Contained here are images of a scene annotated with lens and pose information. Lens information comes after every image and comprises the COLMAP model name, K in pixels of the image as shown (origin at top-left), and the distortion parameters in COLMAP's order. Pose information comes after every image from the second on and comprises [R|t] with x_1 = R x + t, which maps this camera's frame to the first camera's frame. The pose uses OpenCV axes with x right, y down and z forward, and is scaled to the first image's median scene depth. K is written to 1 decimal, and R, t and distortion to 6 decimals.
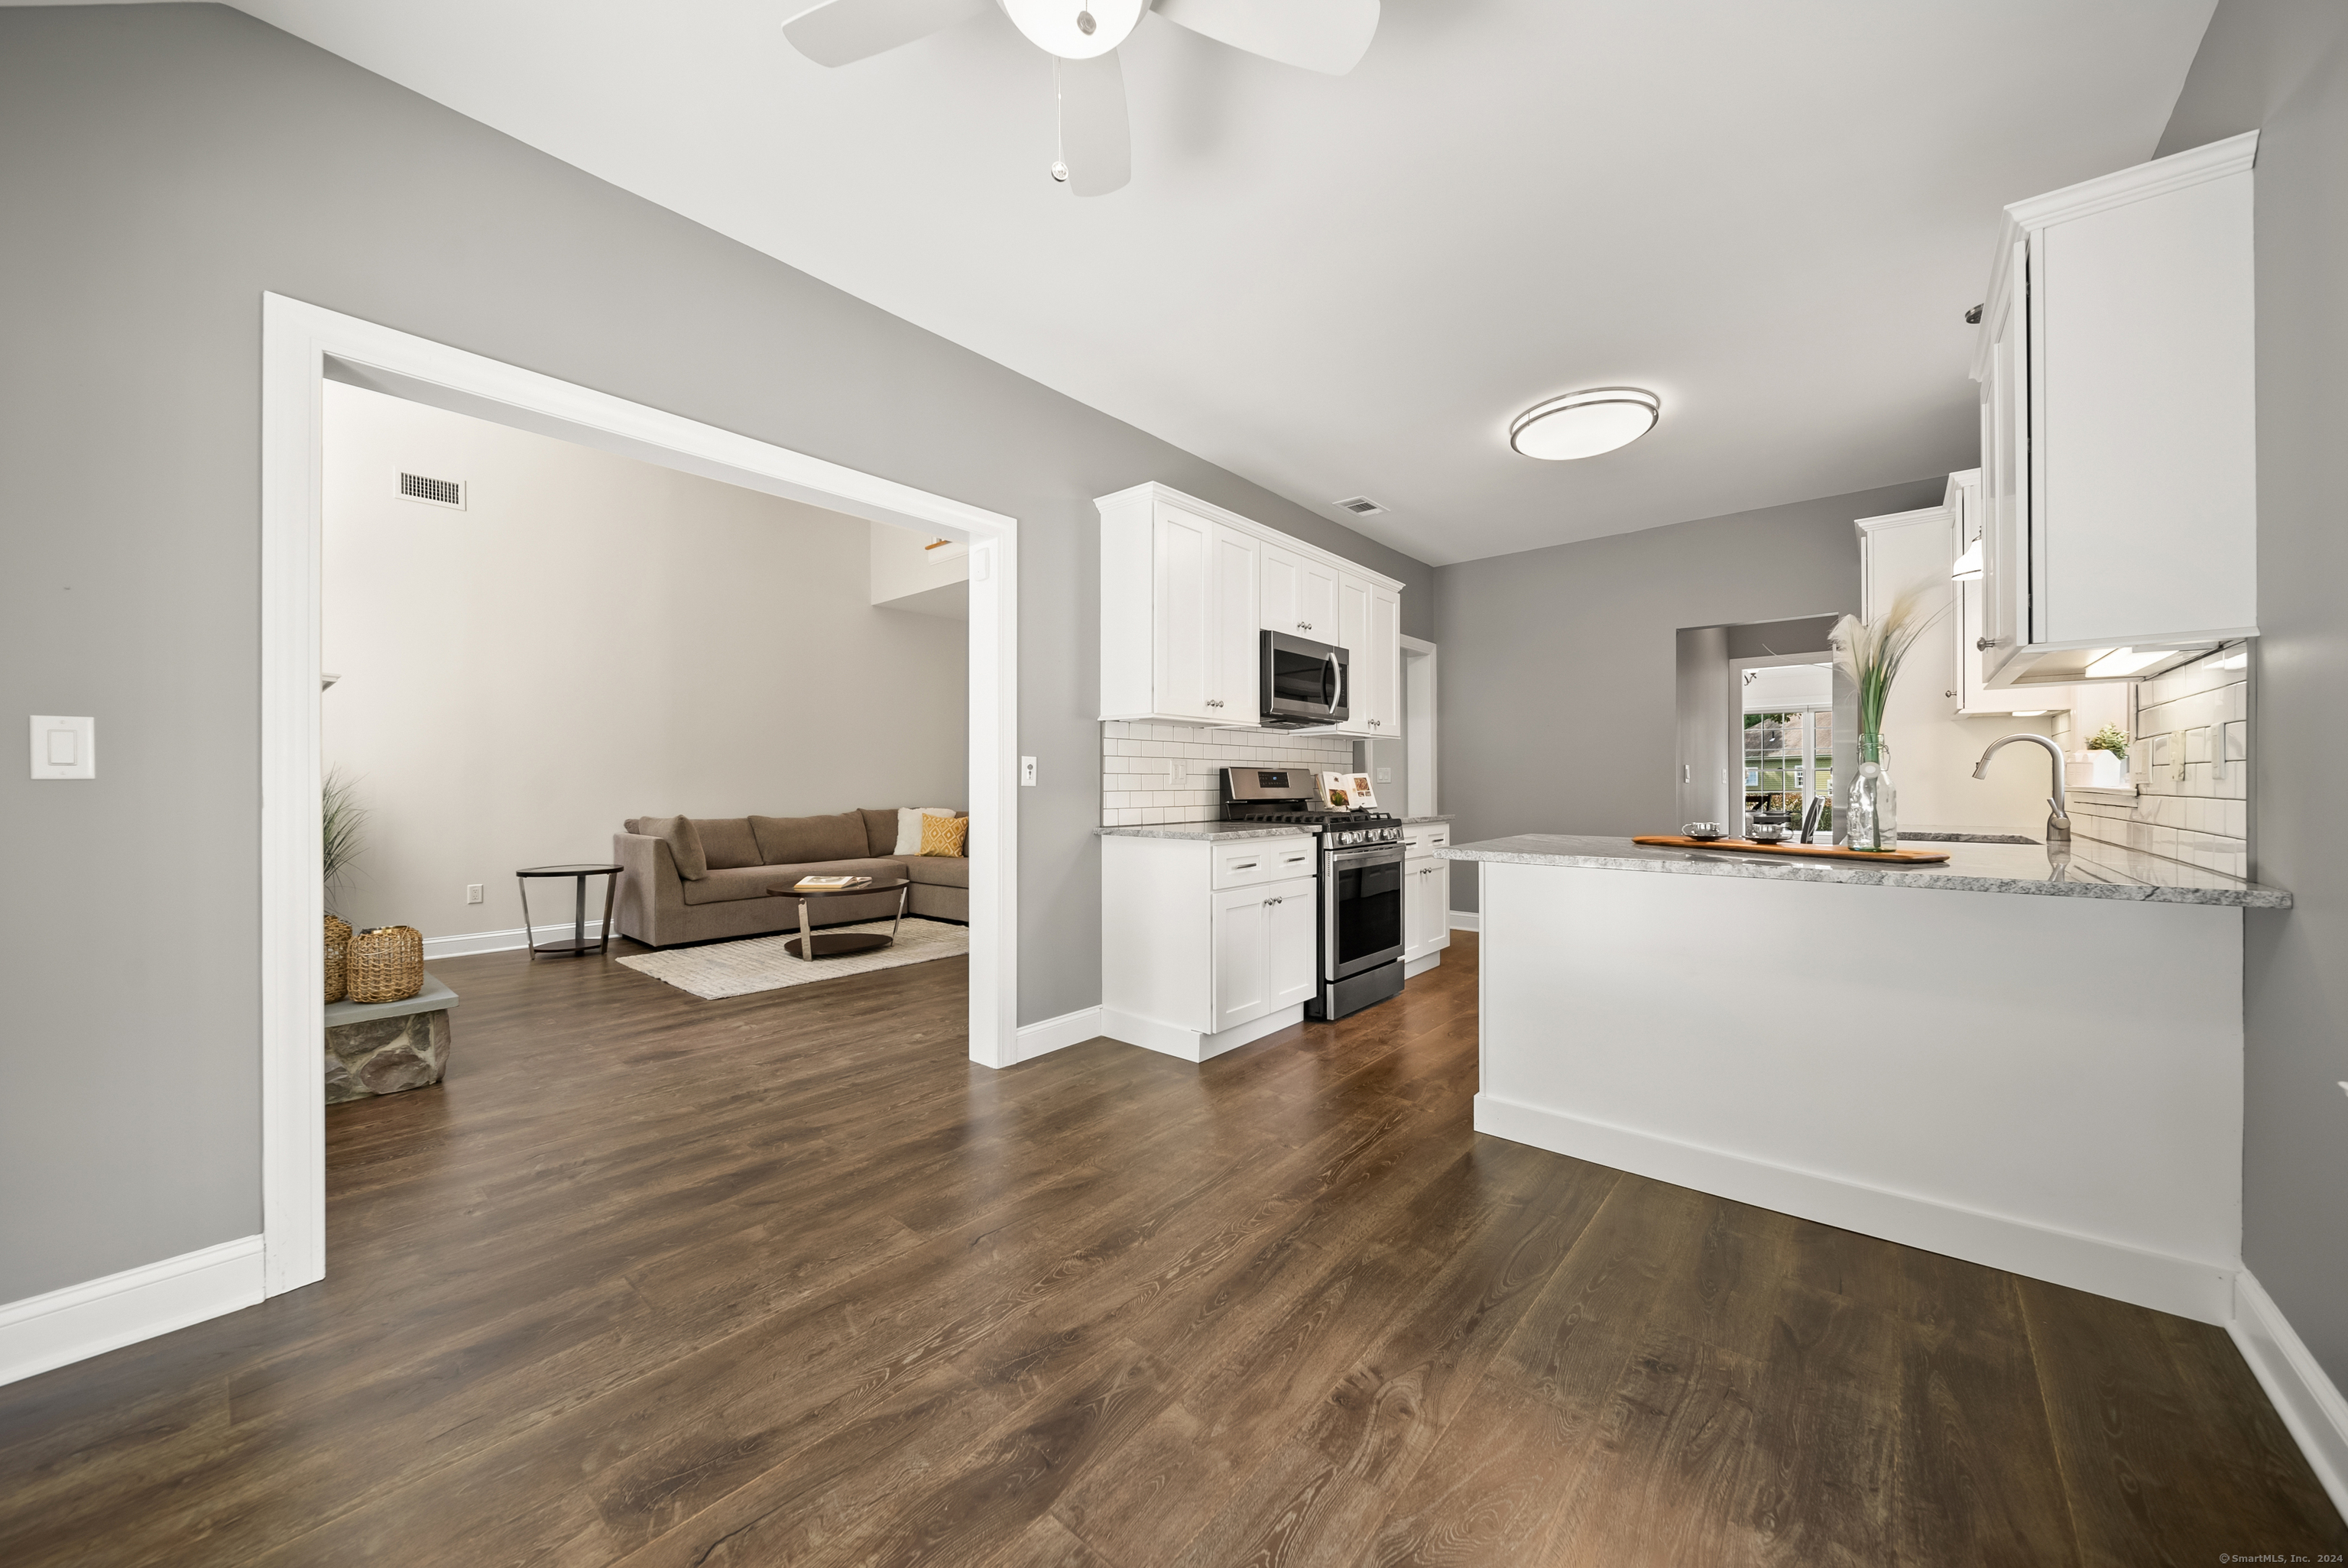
lens RADIAL K [[833.0, 0, 1173.7], [0, 833.0, 775.7], [0, 0, 1]] dist [0.000708, -0.001783]
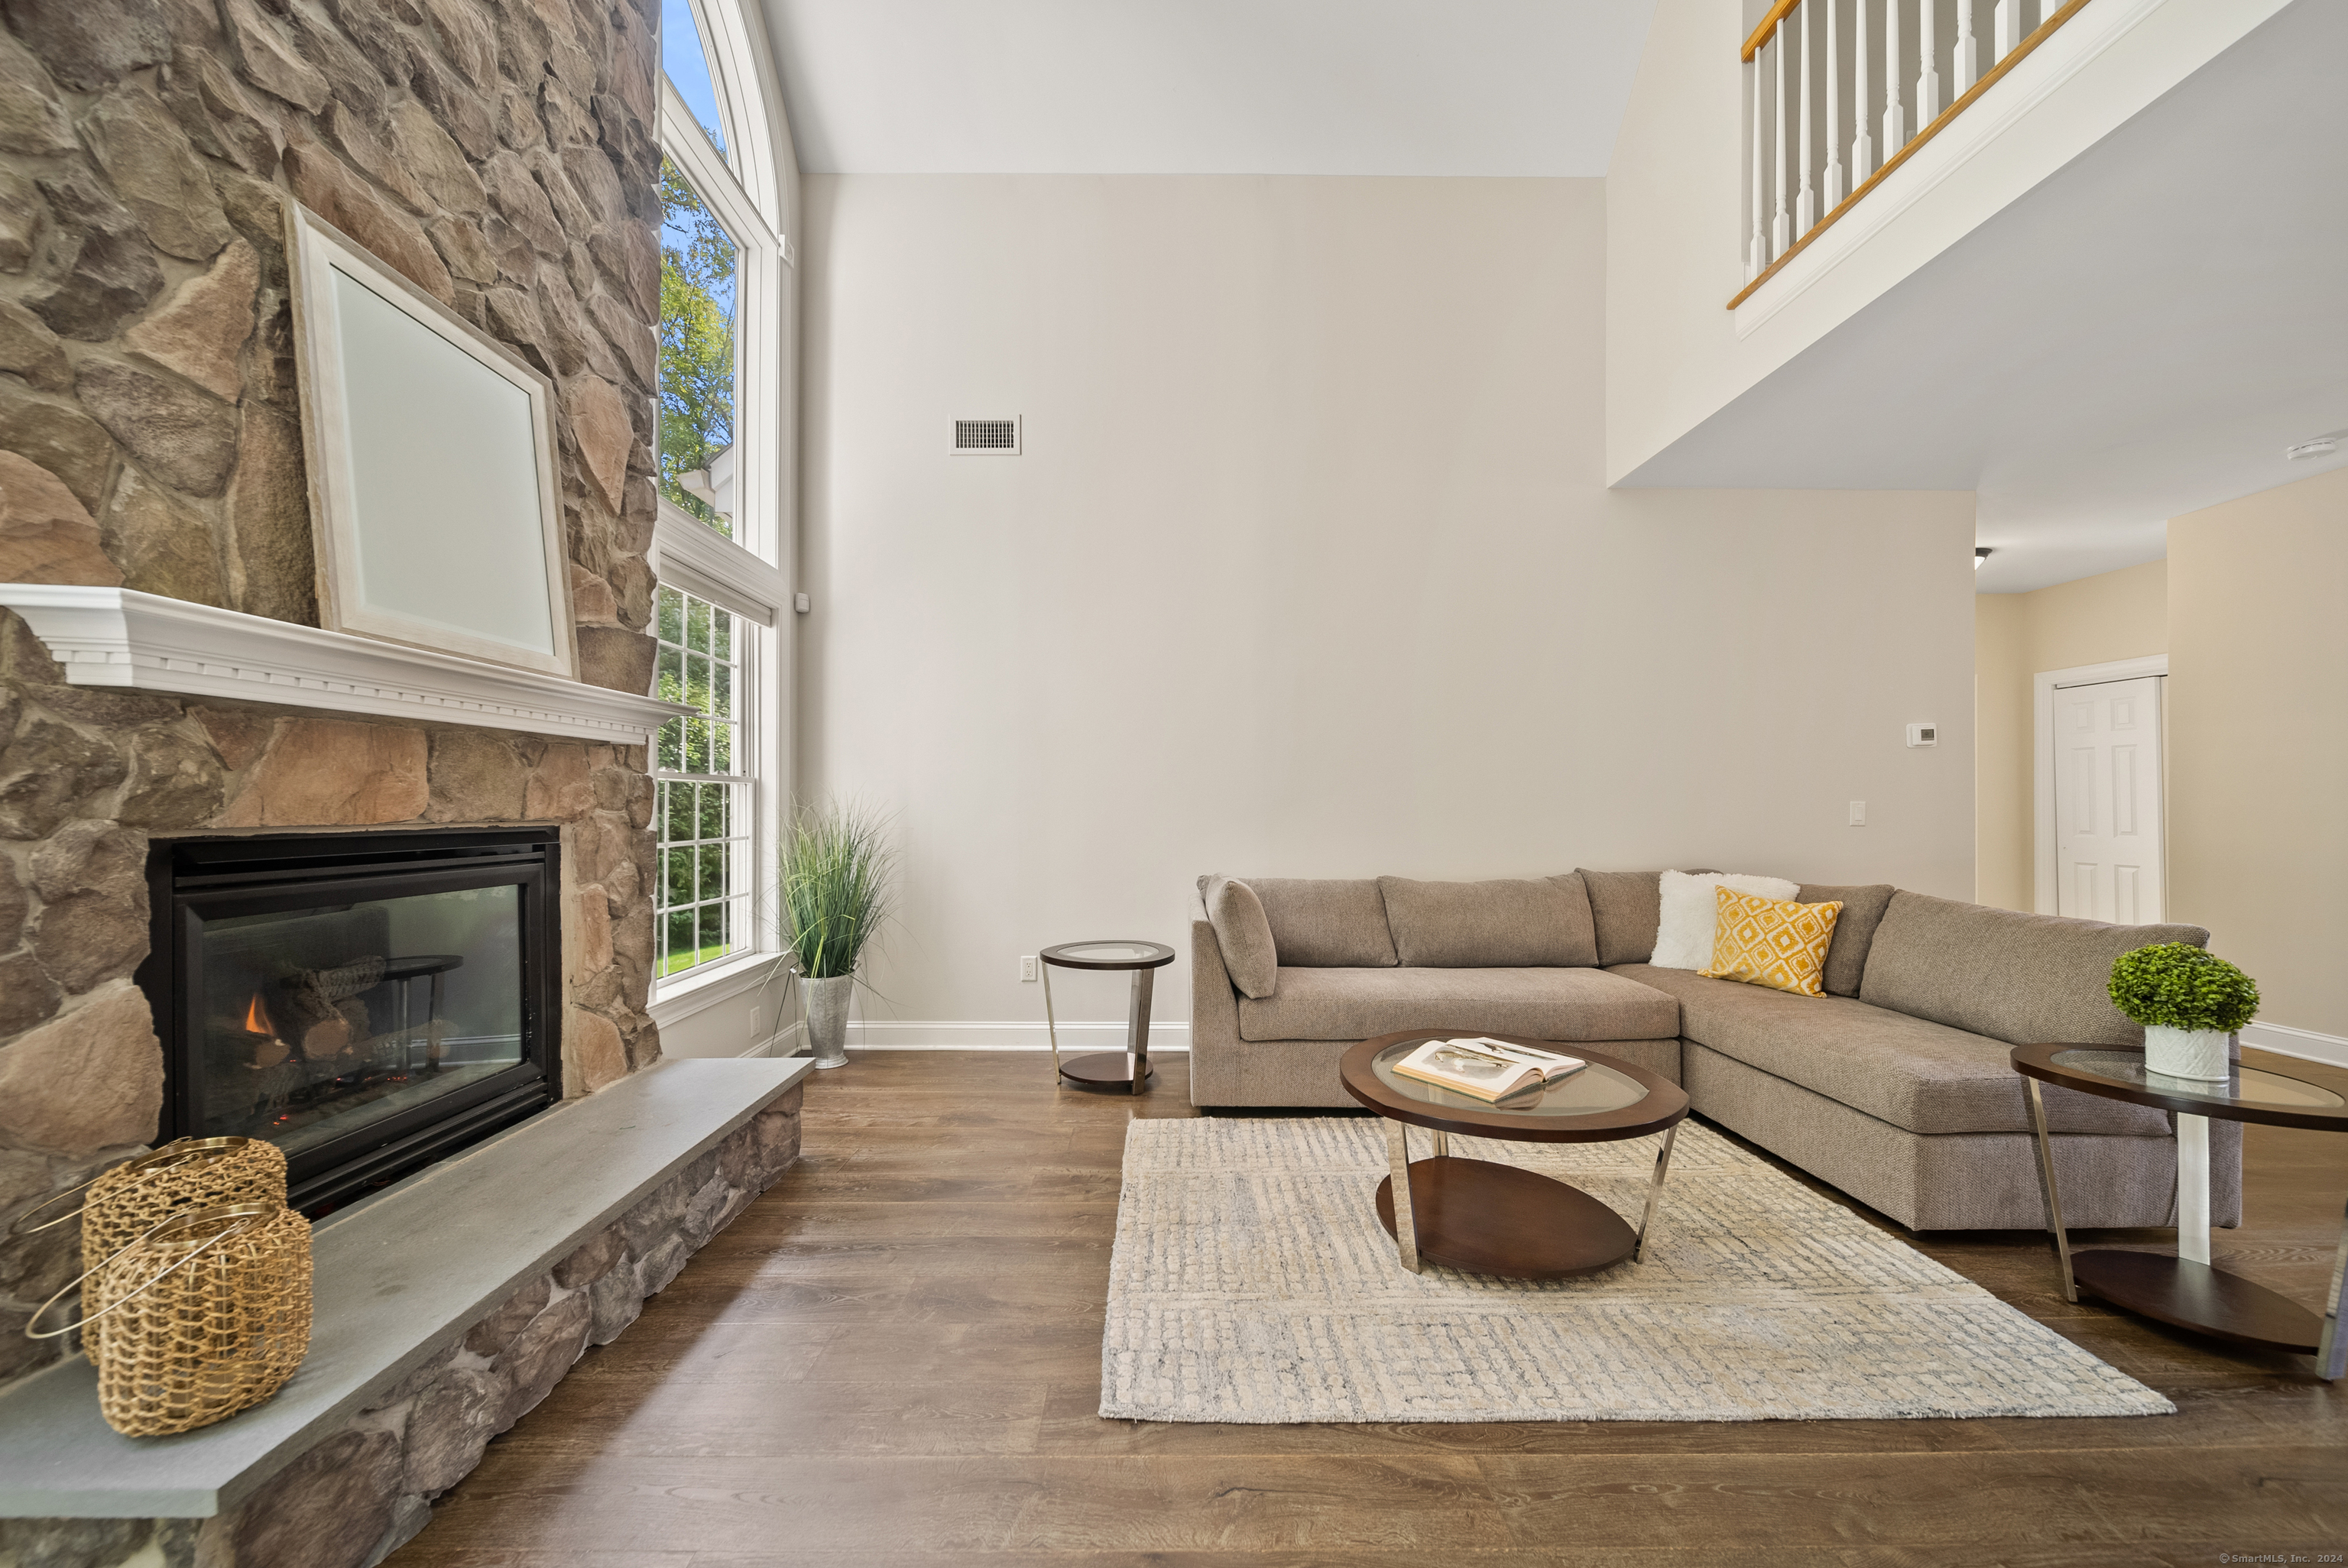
lens RADIAL K [[833.0, 0, 1174.6], [0, 833.0, 803.4], [0, 0, 1]] dist [0.000708, -0.001783]
pose [[0.656316, 0.001598, -0.754485, -0.216553], [0.004897, 0.999968, 0.006378, -0.009846], [0.754471, -0.007880, 0.656287, 0.676117]]
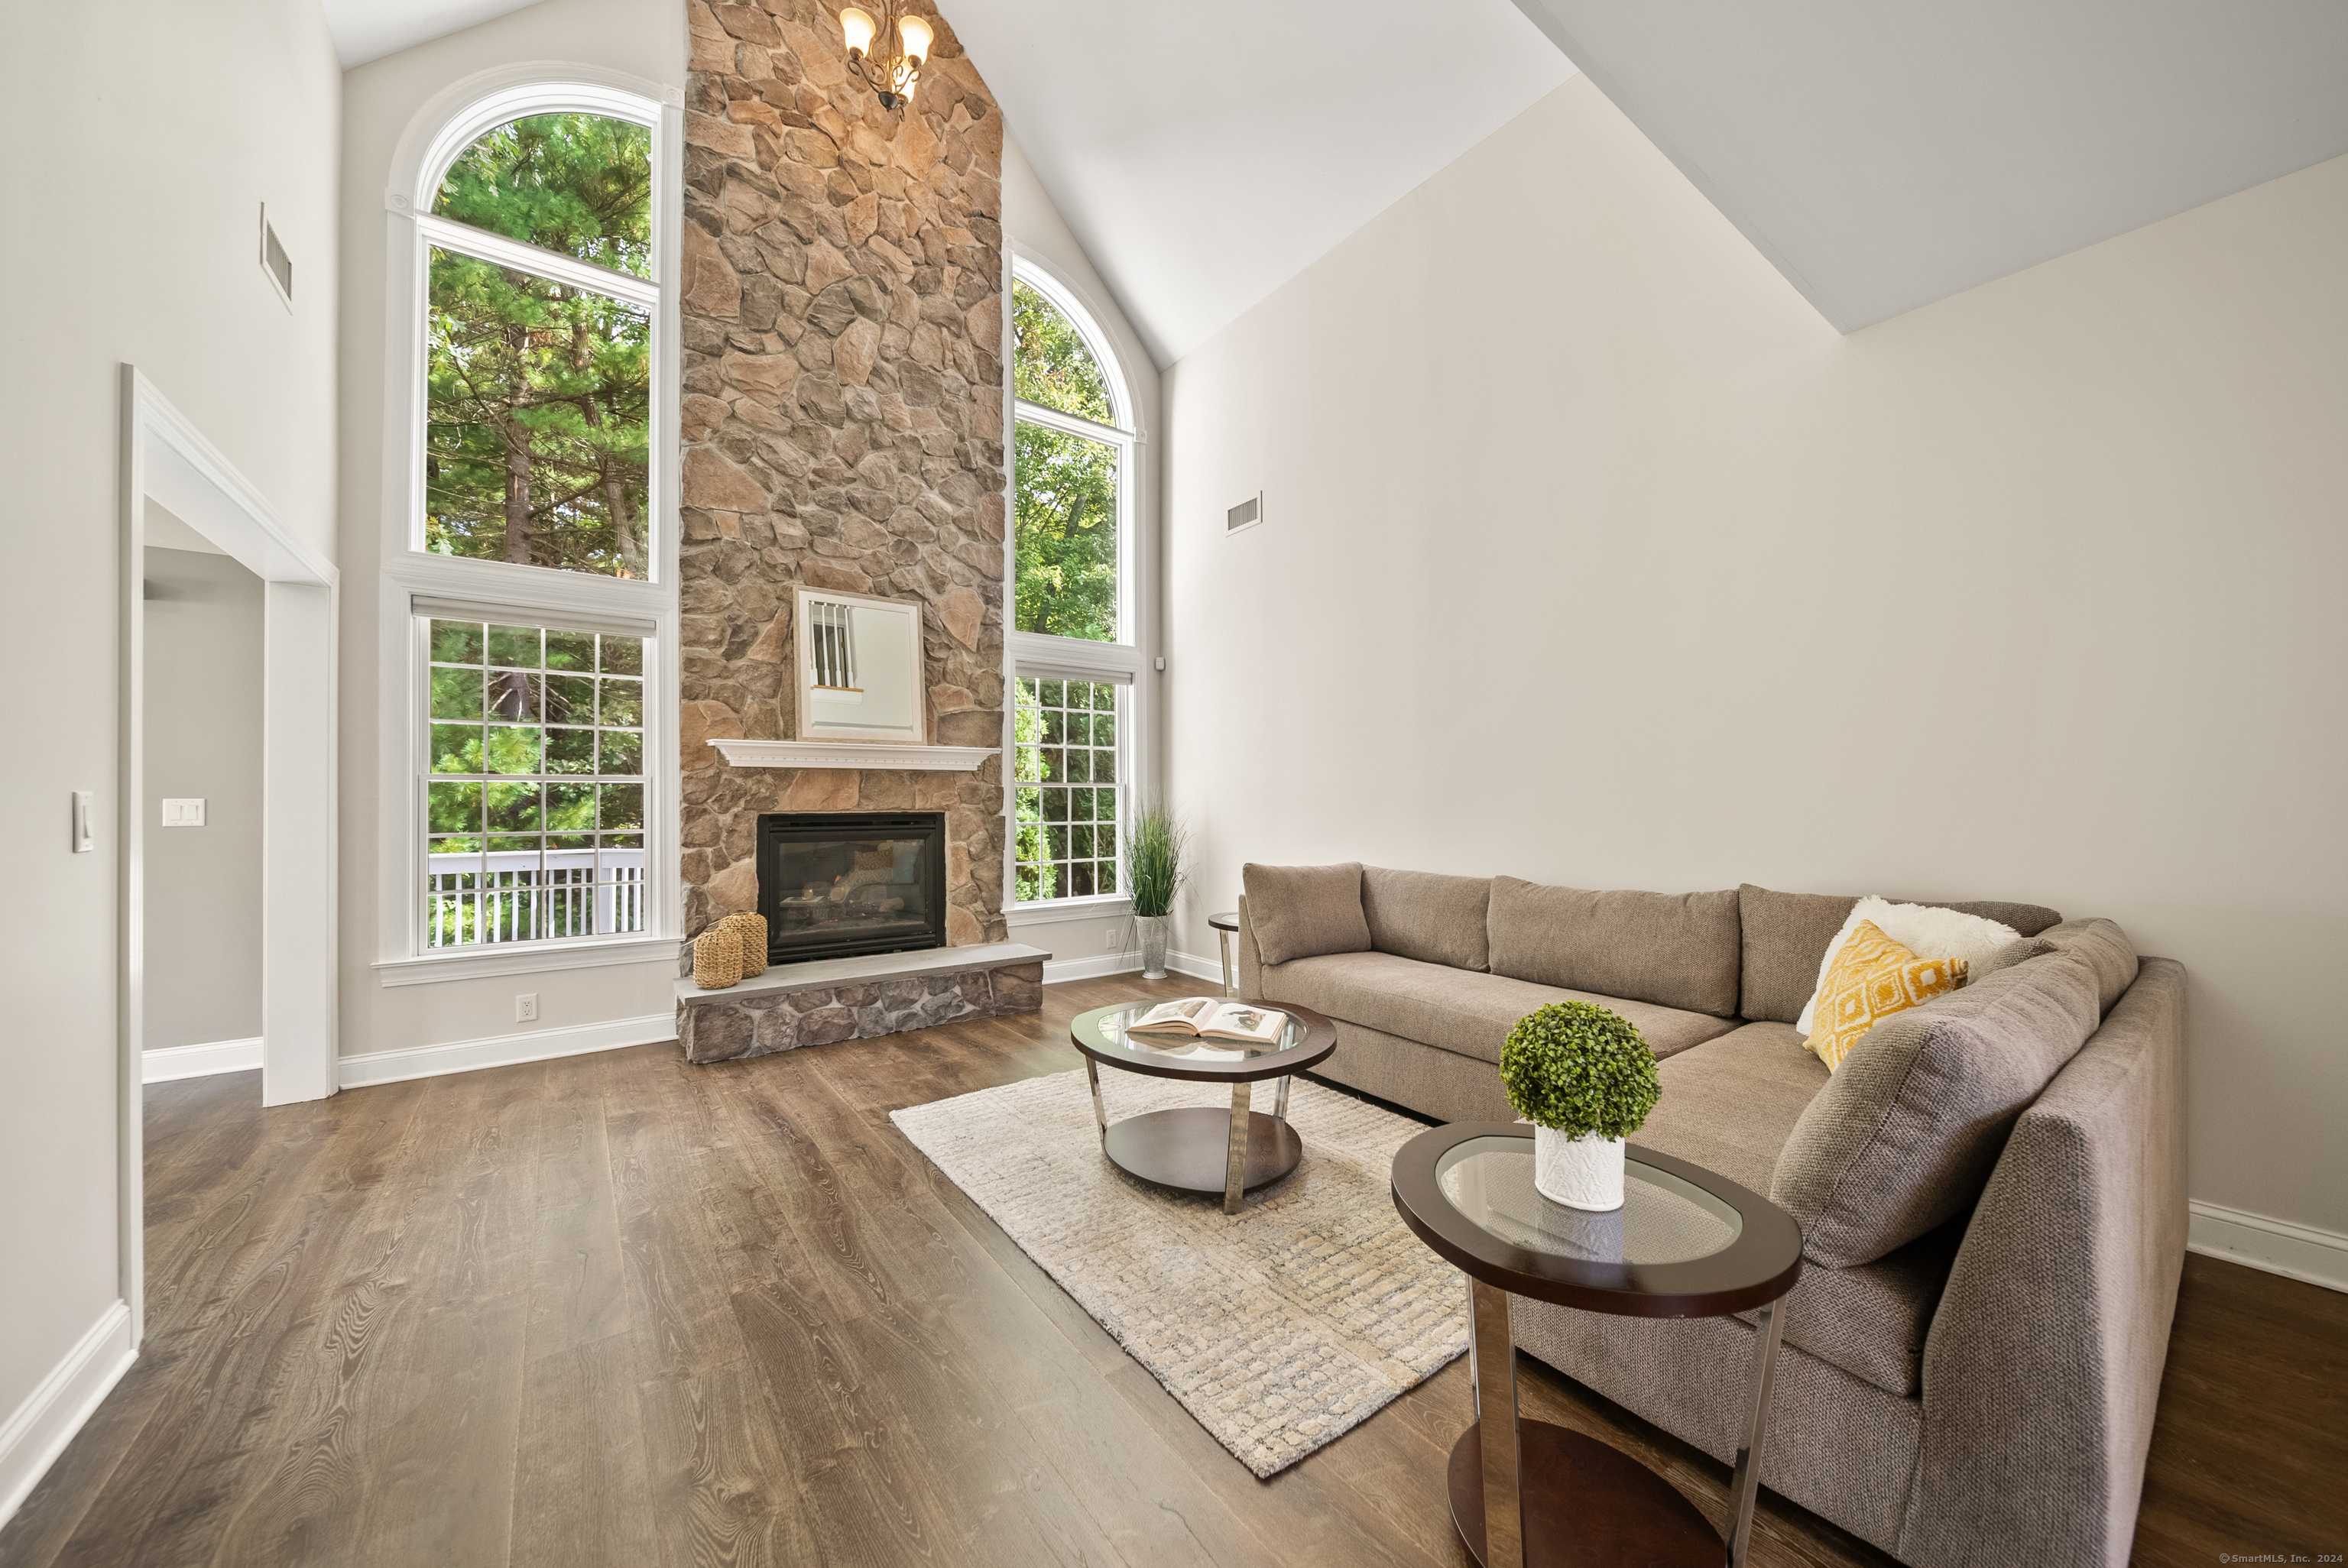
lens RADIAL K [[833.0, 0, 1174.2], [0, 833.0, 791.9], [0, 0, 1]] dist [0.000708, -0.001783]
pose [[-0.226816, -0.006193, -0.973918, 0.095507], [0.014604, 0.999846, -0.009759, -0.006011], [0.973828, -0.016436, -0.226691, 1.231695]]
